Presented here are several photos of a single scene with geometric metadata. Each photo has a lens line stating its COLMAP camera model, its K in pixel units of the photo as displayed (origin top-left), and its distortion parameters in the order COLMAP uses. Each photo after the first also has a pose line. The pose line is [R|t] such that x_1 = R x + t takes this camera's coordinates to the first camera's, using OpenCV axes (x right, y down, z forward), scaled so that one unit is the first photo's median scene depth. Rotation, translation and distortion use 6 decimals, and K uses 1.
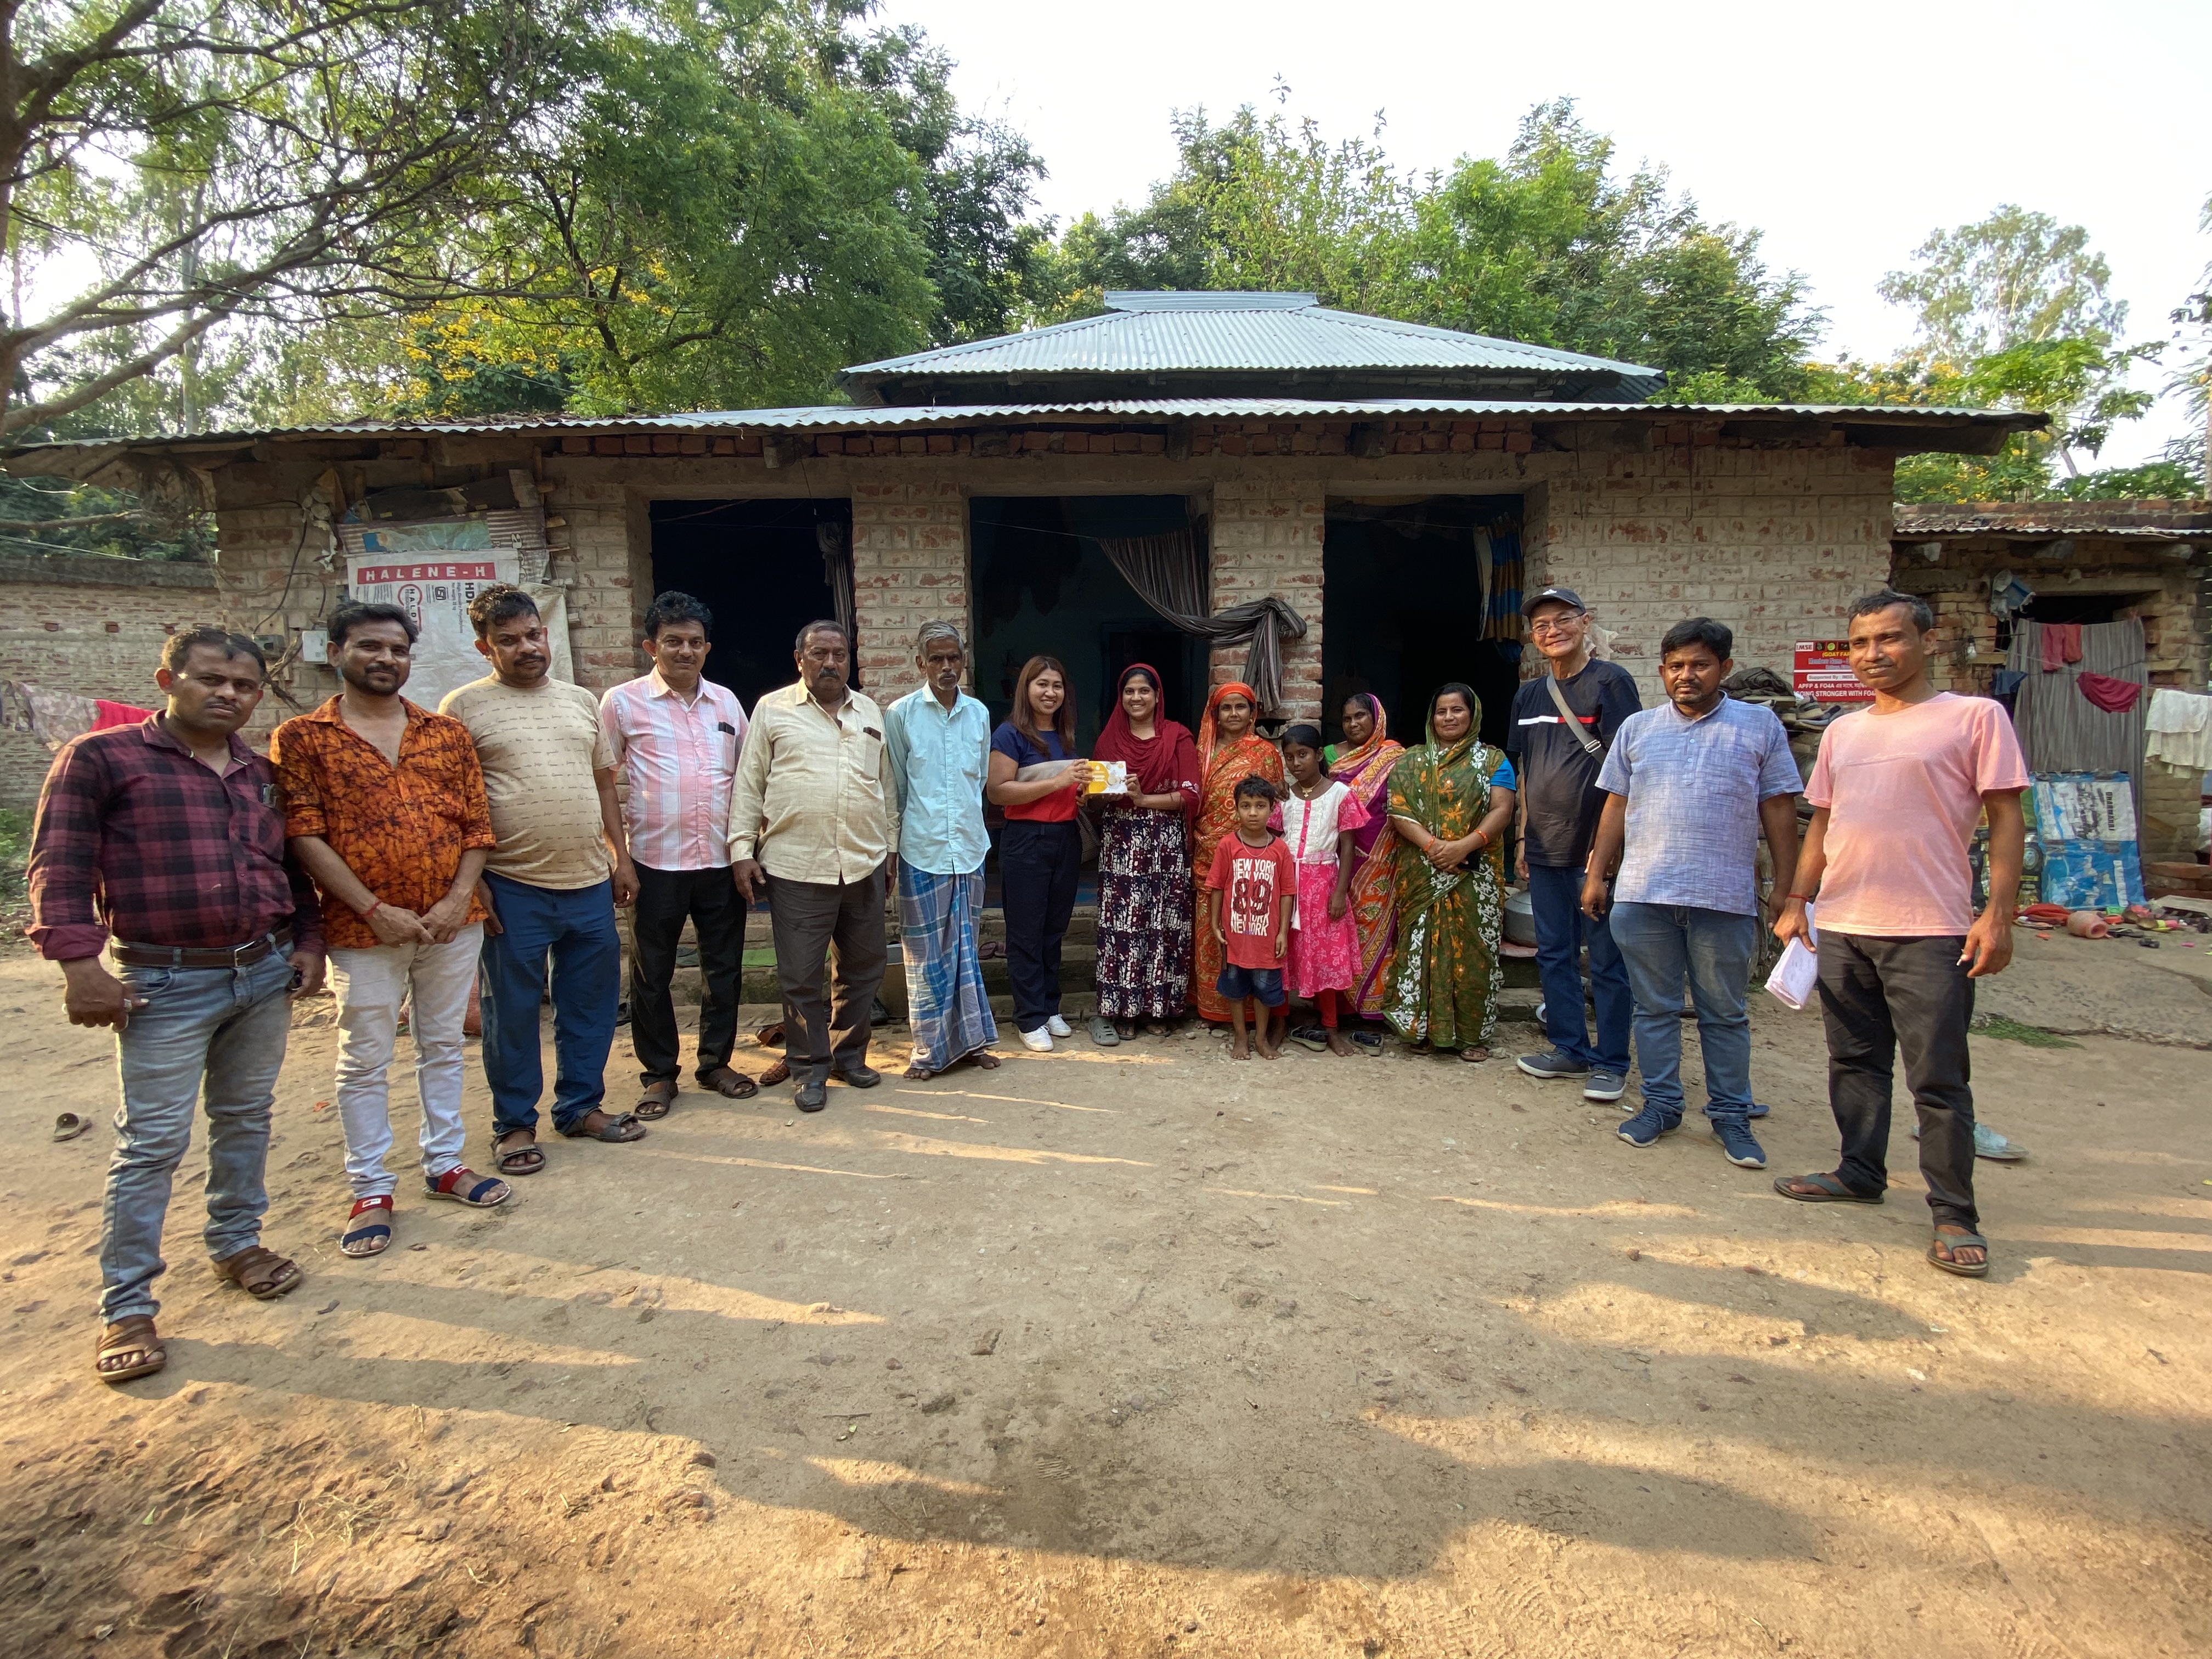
lens RADIAL K [[888.2, 0, 1084.7], [0, 888.2, 828.5], [0, 0, 1]] dist [-0.042256, -0.001894]
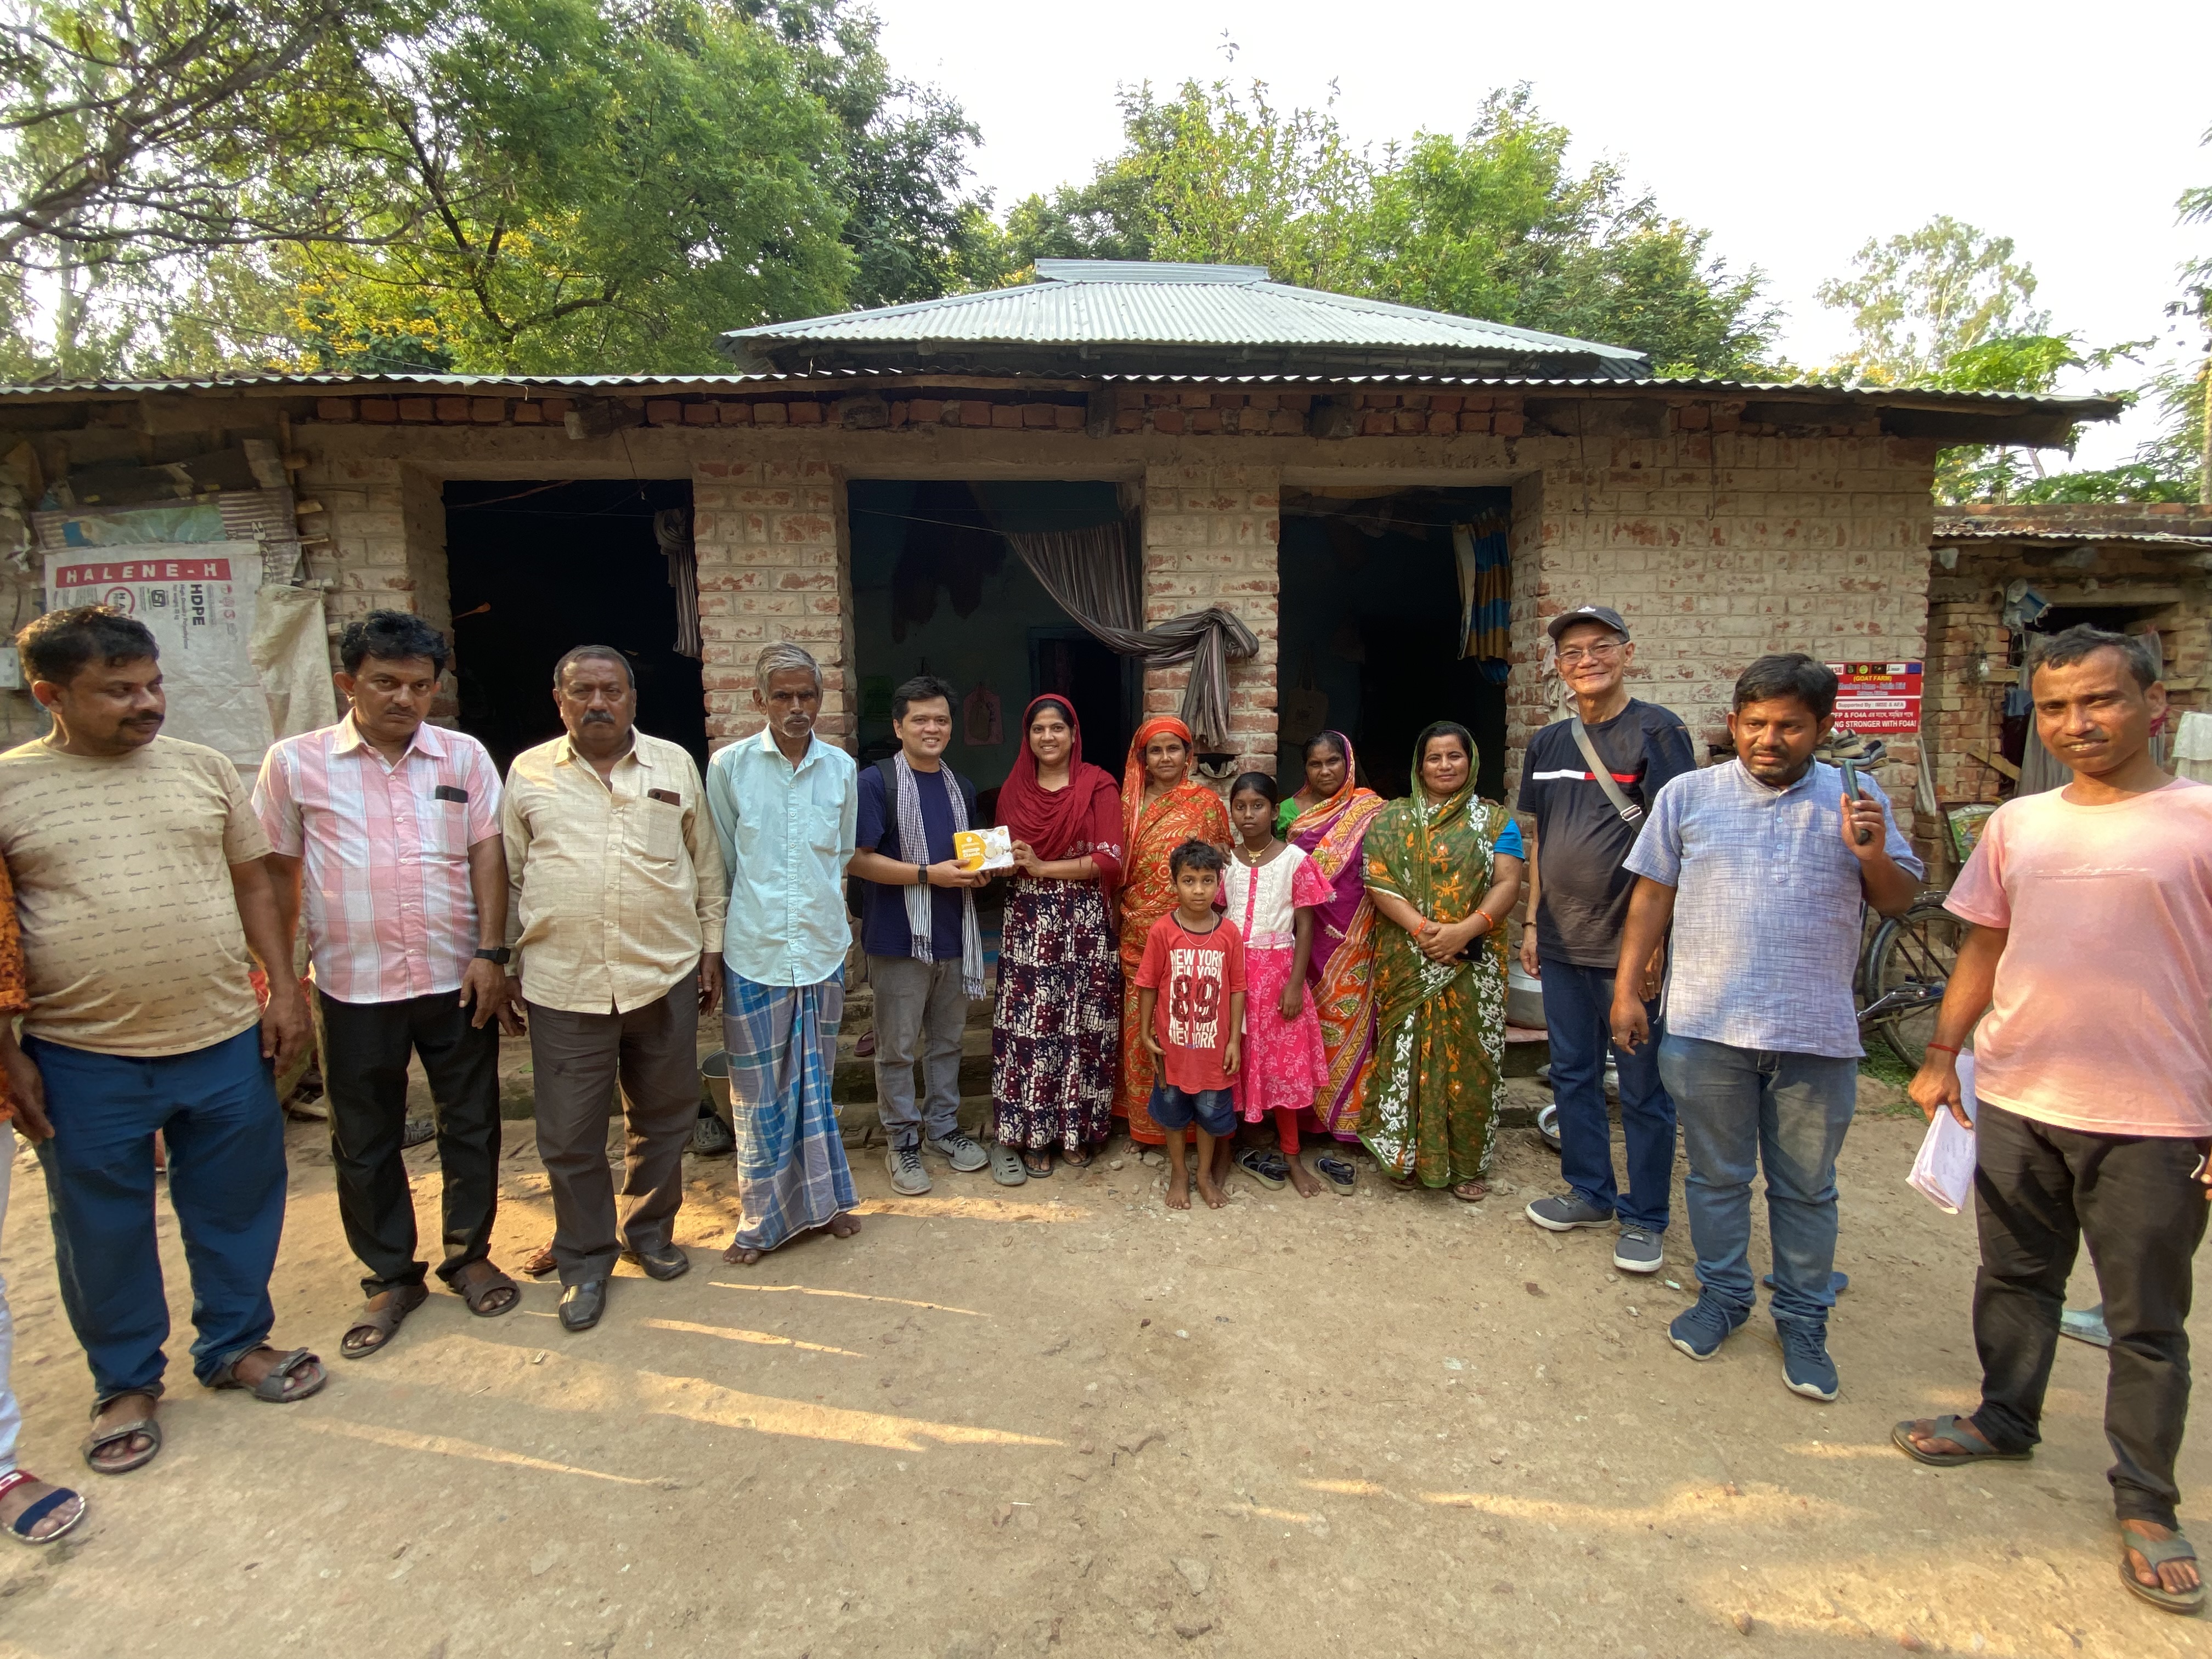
lens RADIAL K [[888.2, 0, 1088.4], [0, 888.2, 822.4], [0, 0, 1]] dist [-0.042256, -0.001894]
pose [[0.998436, -0.004674, 0.055707, 0.052687], [0.004637, 0.999989, 0.000806, -0.071393], [-0.055710, -0.000547, 0.998447, 0.213914]]
